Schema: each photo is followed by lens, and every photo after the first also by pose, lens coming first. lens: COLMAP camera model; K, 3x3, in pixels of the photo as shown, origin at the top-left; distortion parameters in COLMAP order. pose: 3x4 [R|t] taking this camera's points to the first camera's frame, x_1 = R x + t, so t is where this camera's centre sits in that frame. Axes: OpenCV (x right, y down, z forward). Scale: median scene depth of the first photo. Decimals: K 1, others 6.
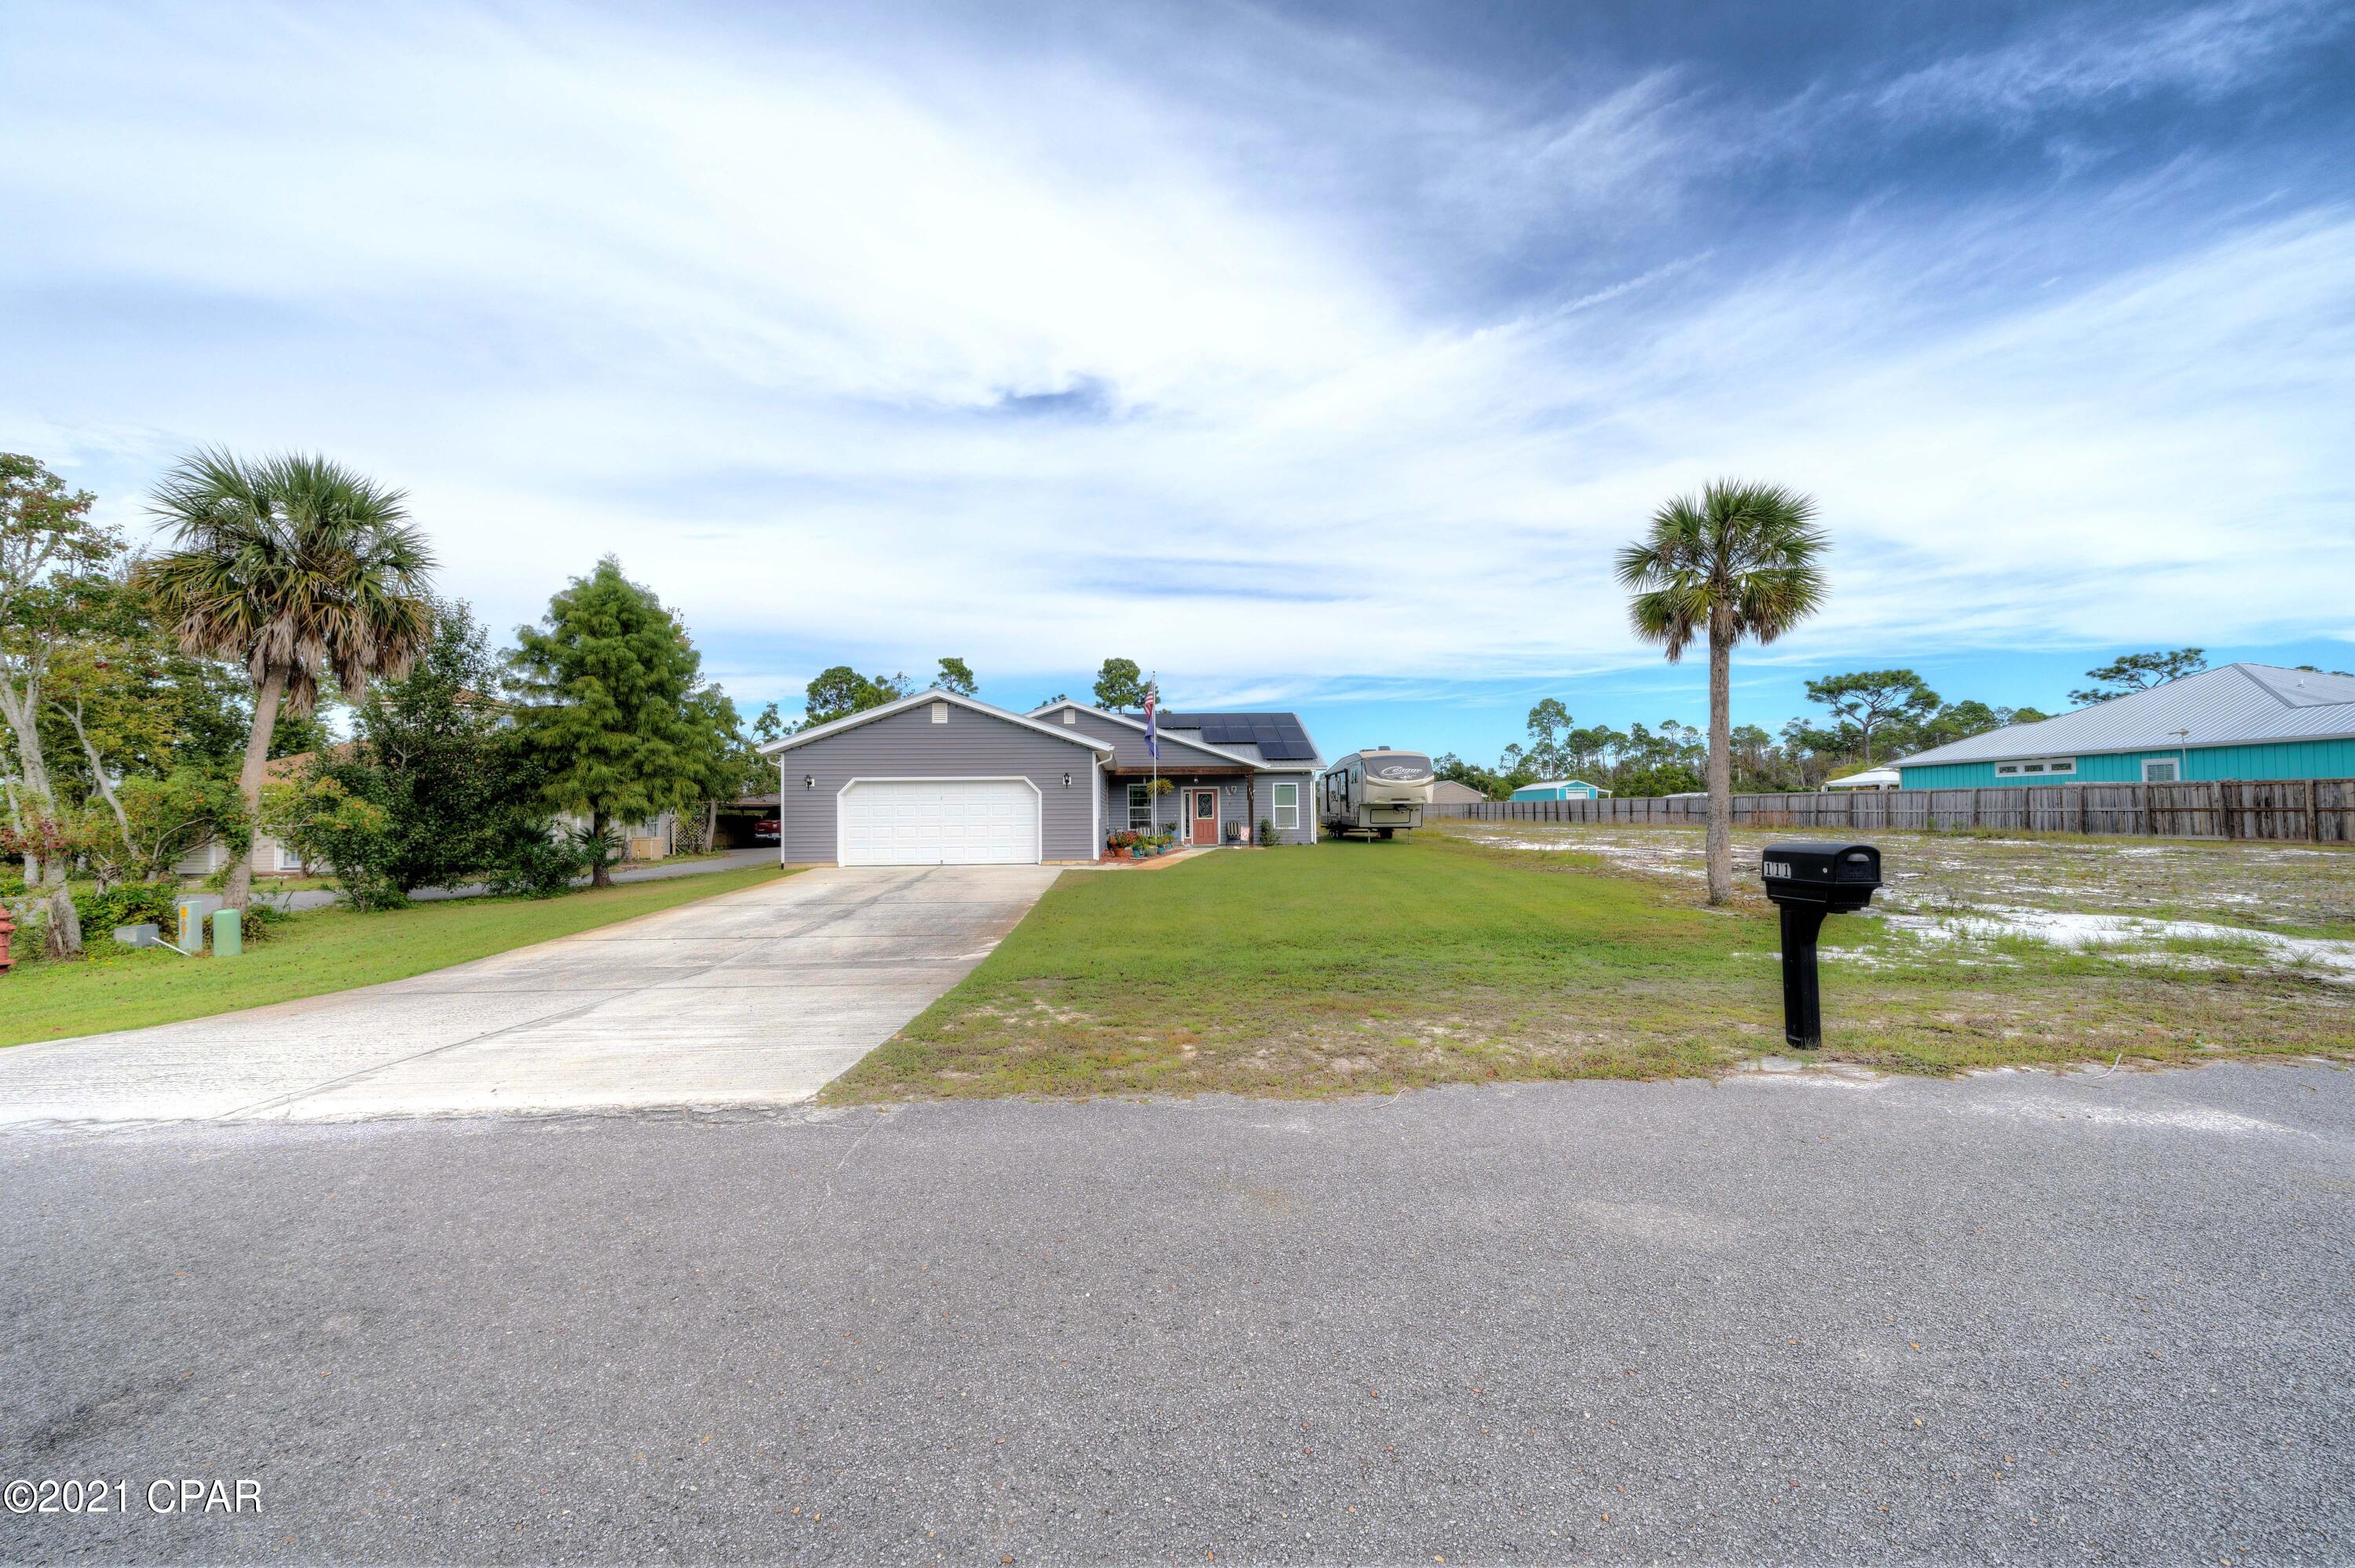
lens RADIAL K [[832.4, 0, 1164.9], [0, 832.4, 792.2], [0, 0, 1]] dist [-0.002107, -0.000176]
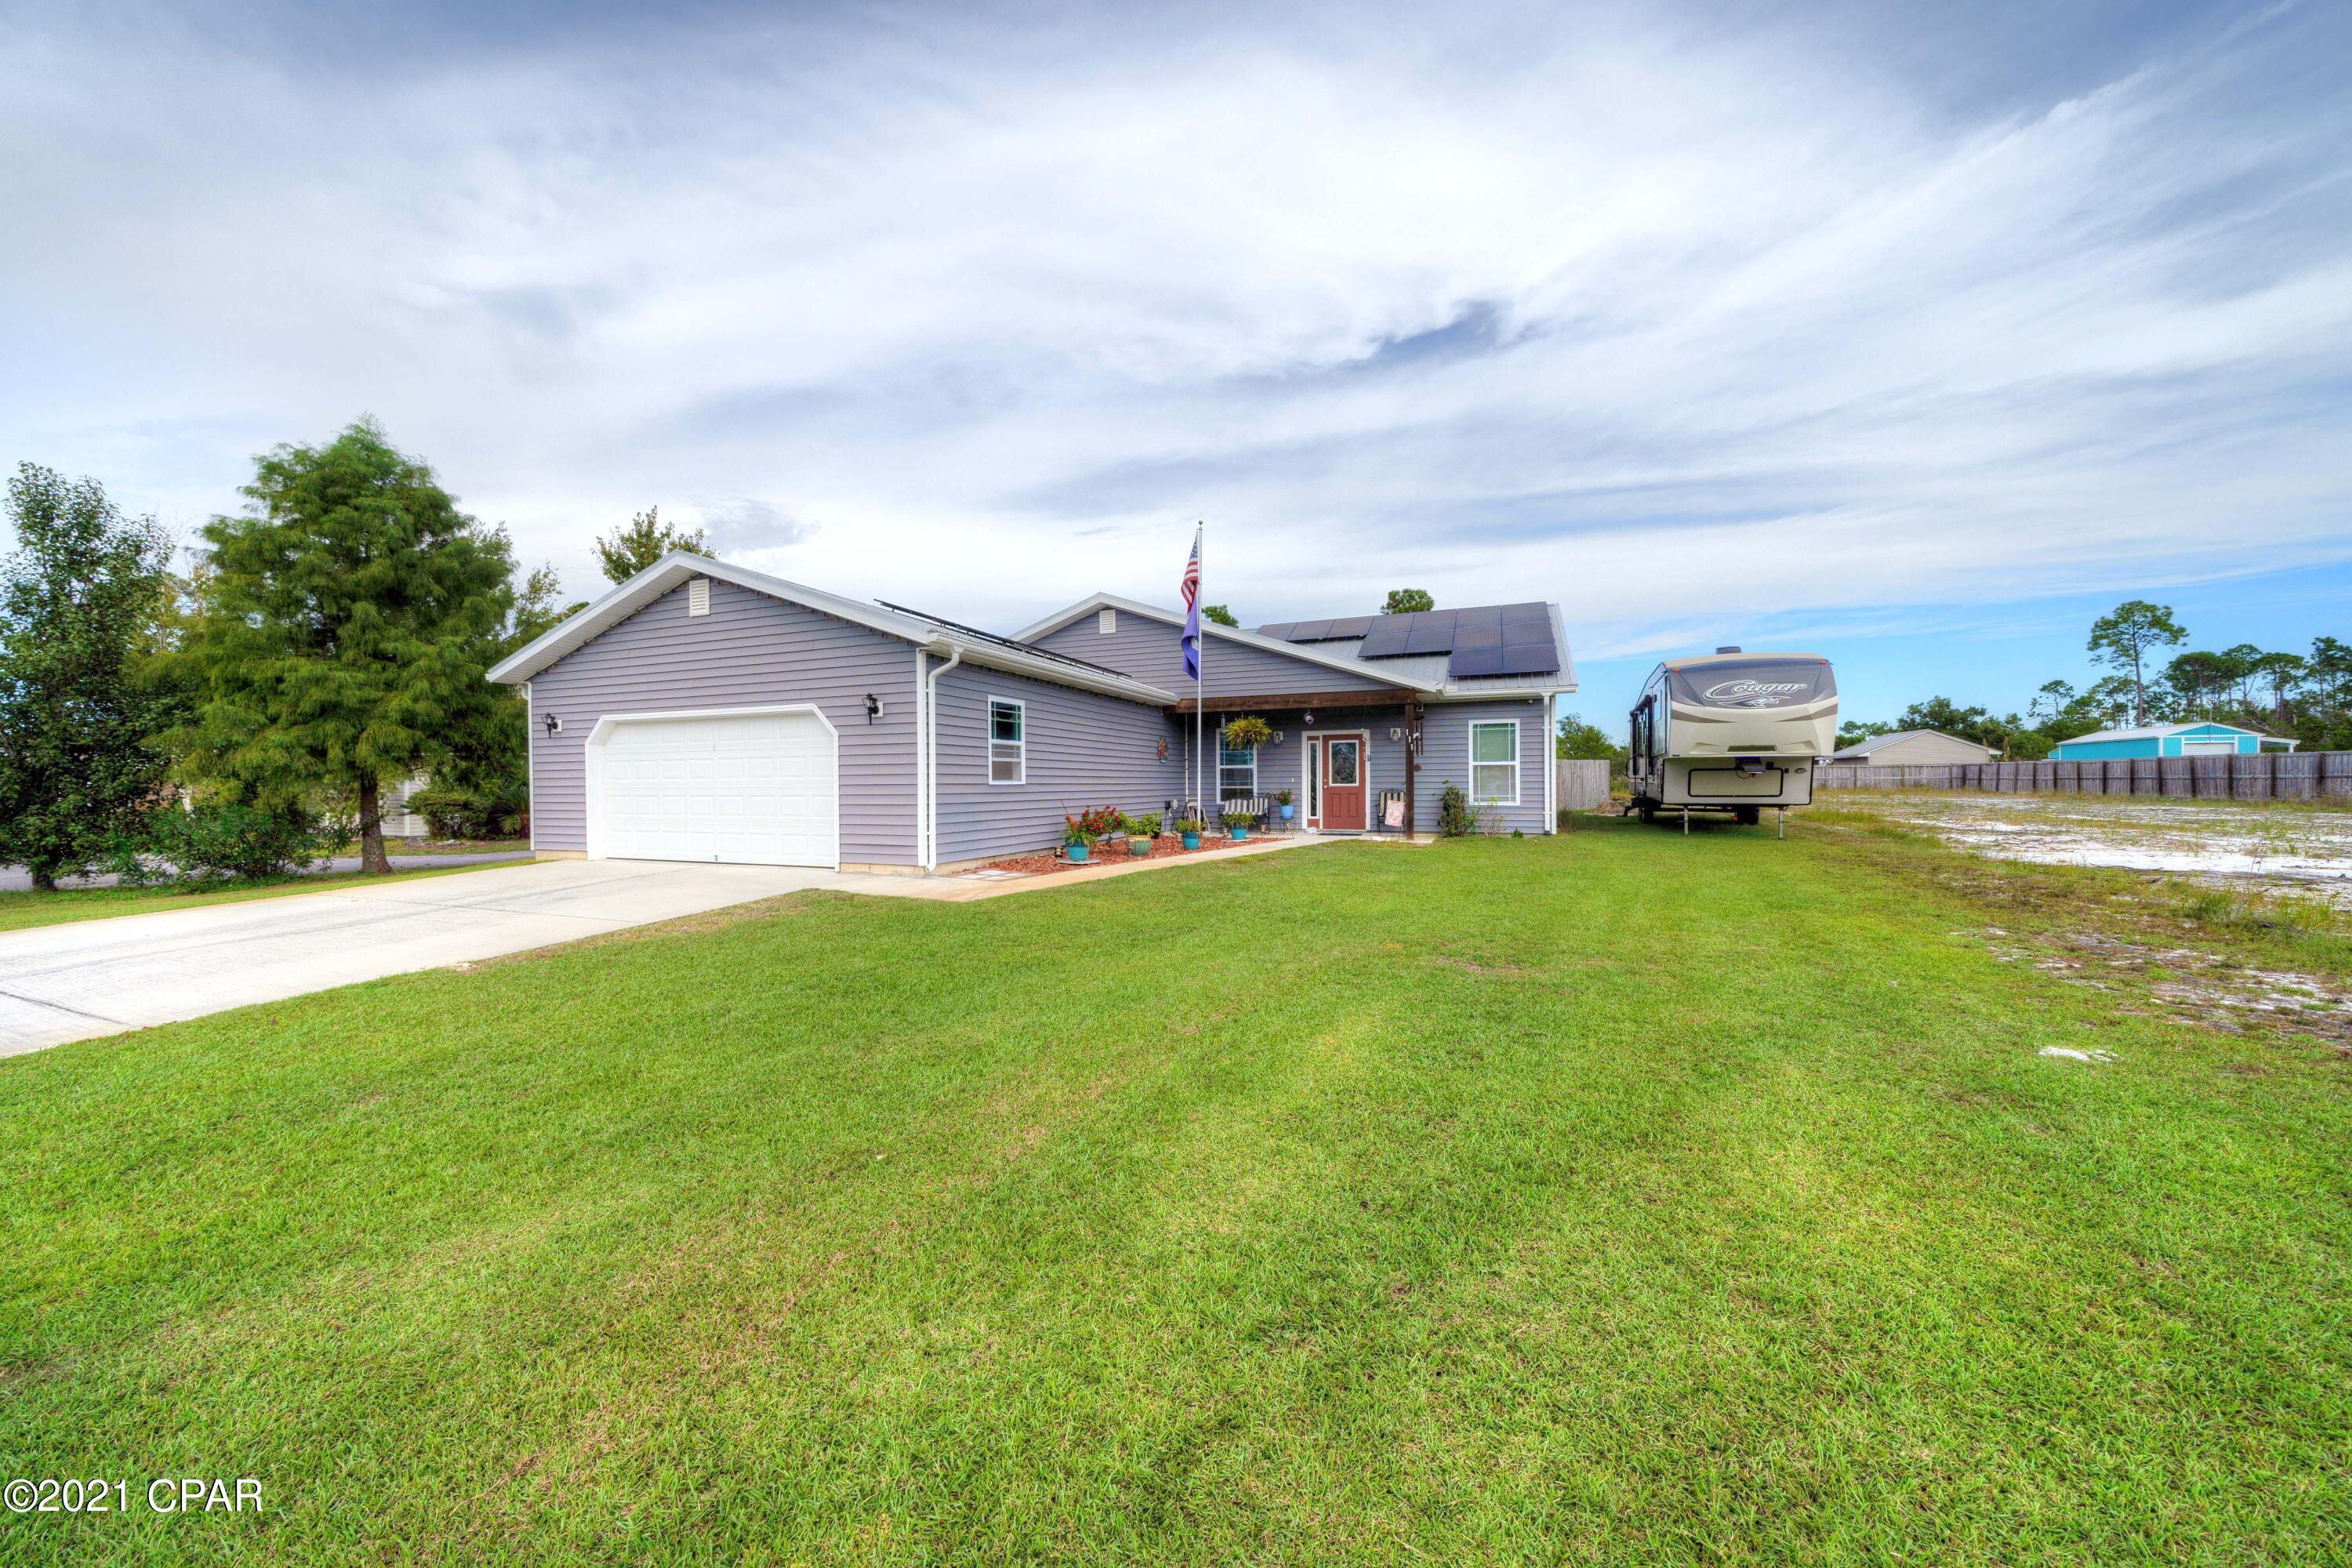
lens RADIAL K [[813.8, 0, 1174.7], [0, 813.8, 846.3], [0, 0, 1]] dist [-0.020173, -0.000243]
pose [[0.906382, 0.037365, -0.420803, 0.060680], [0.007247, 0.994559, 0.103922, 0.004436], [0.422396, -0.097242, 0.901180, 0.142602]]
